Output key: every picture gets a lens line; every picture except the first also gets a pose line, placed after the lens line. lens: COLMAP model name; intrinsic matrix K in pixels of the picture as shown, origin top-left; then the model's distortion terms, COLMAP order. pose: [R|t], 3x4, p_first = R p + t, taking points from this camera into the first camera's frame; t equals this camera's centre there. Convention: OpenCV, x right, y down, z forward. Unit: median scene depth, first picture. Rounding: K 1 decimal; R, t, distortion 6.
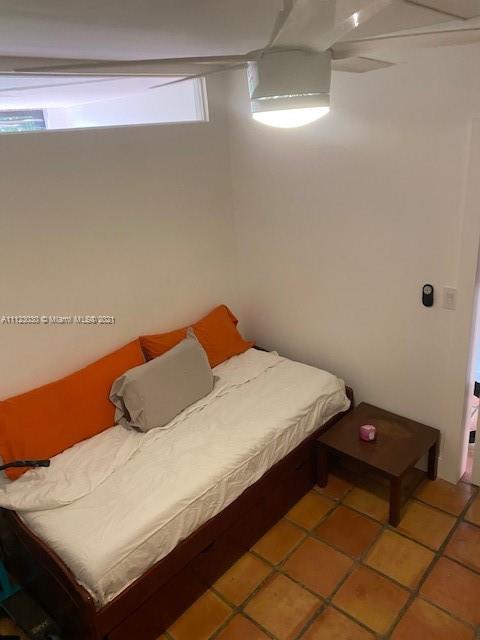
lens RADIAL K [[488.6, 0, 242.0], [0, 488.6, 308.9], [0, 0, 1]] dist [0.010934, -0.002783]
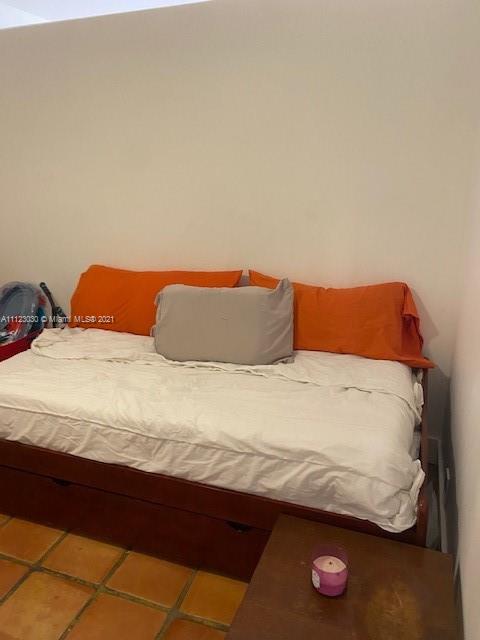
lens RADIAL K [[488.1, 0, 231.3], [0, 488.1, 299.8], [0, 0, 1]] dist [-0.000360, 0.003859]
pose [[0.371316, 0.307267, -0.876192, 0.656132], [-0.325943, 0.926738, 0.186863, -0.053556], [0.869417, 0.216204, 0.444264, 0.786925]]
